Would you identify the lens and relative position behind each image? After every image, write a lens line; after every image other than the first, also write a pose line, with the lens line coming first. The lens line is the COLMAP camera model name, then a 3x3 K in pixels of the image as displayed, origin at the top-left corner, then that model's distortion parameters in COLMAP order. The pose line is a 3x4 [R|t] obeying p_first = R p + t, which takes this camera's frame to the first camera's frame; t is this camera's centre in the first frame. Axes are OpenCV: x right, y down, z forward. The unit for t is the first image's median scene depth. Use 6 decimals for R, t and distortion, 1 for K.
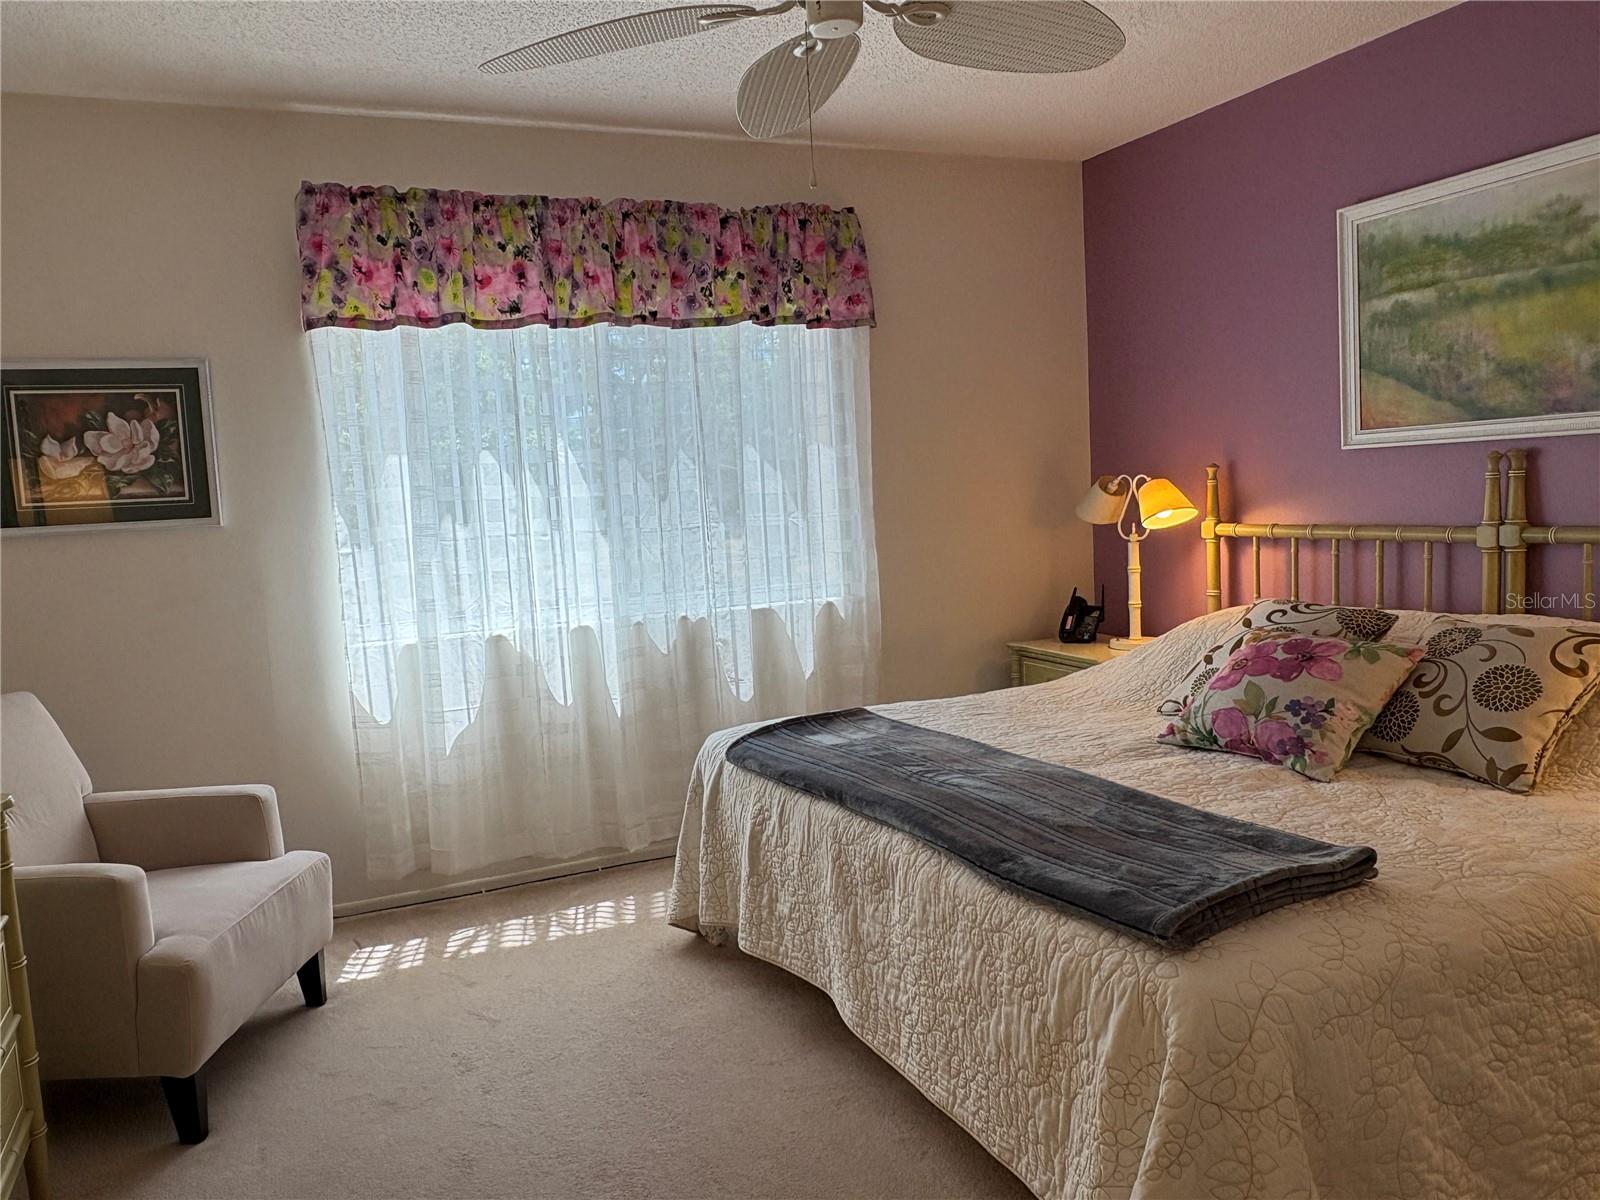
lens RADIAL K [[1175.2, 0, 797.1], [0, 1175.2, 598.0], [0, 0, 1]] dist [-0.025798, -0.002309]
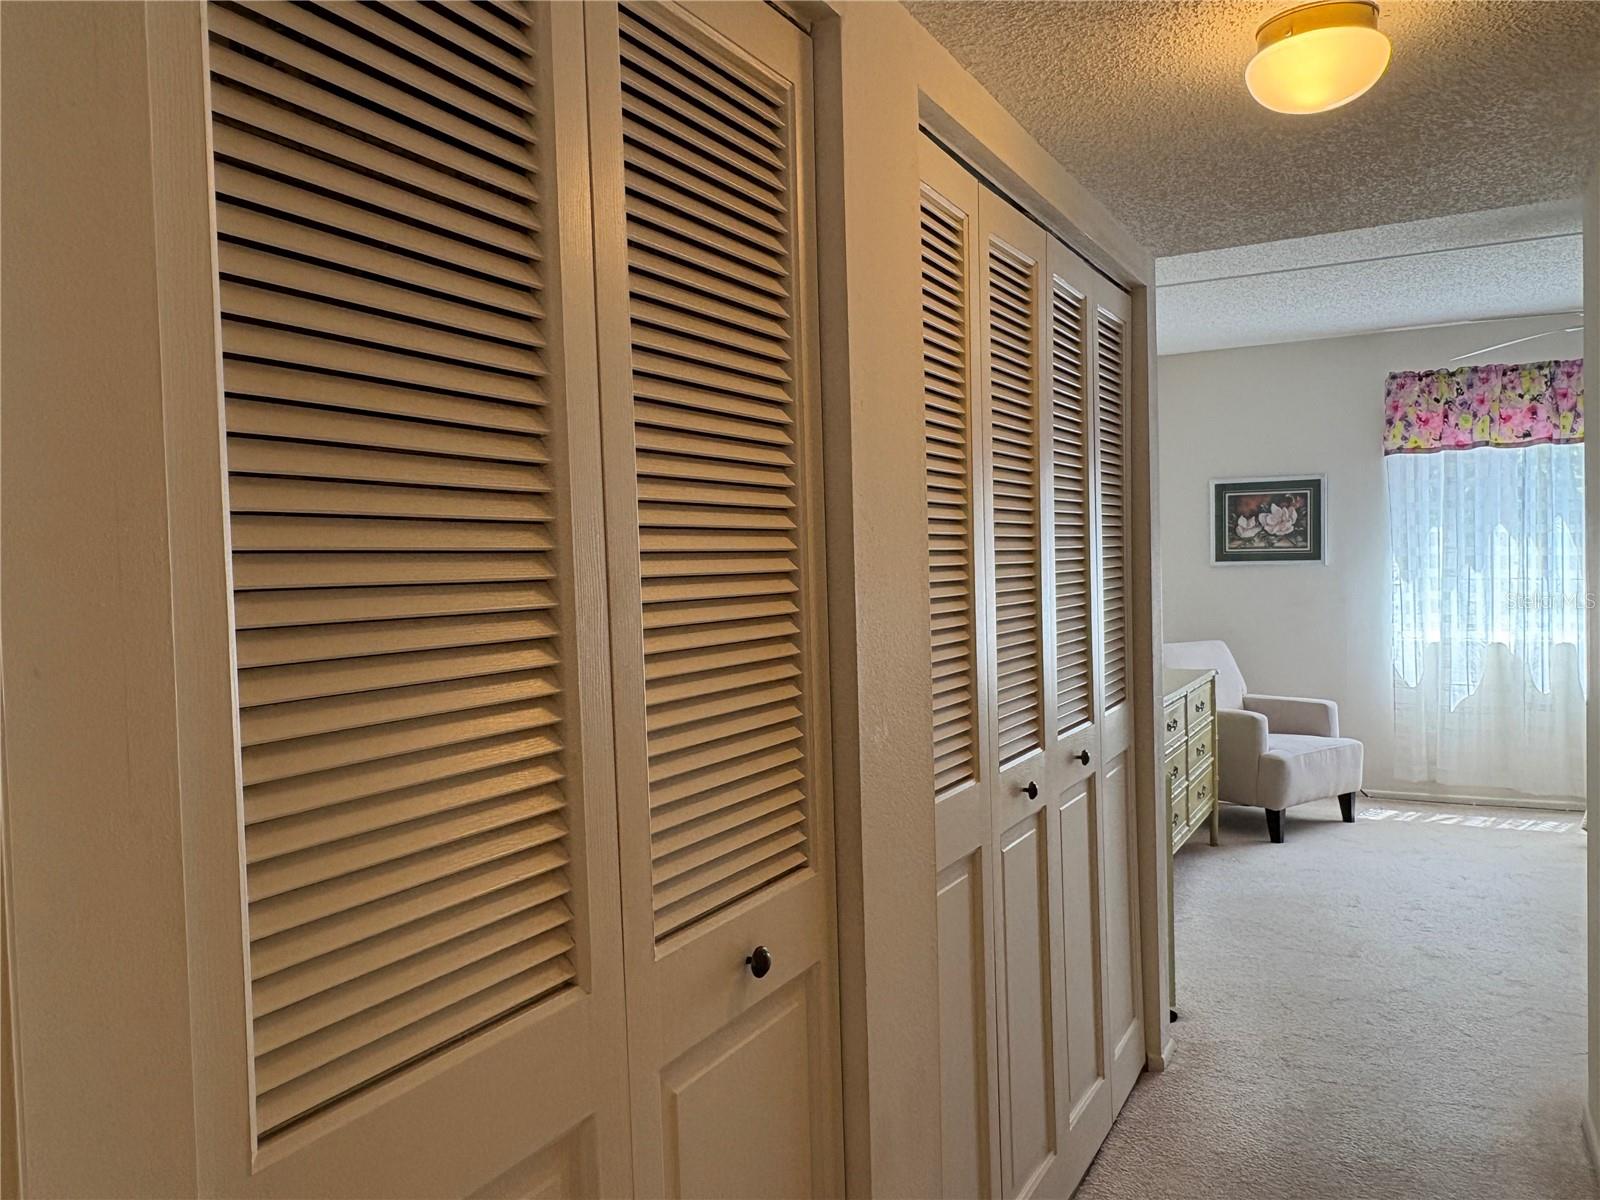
lens RADIAL K [[1186.5, 0, 798.0], [0, 1186.5, 596.2], [0, 0, 1]] dist [0.054772, 0.003199]
pose [[0.614822, 0.065418, -0.785948, 0.459019], [-0.086128, 0.996163, 0.015539, 0.027795], [0.783949, 0.058138, 0.618097, -0.773809]]
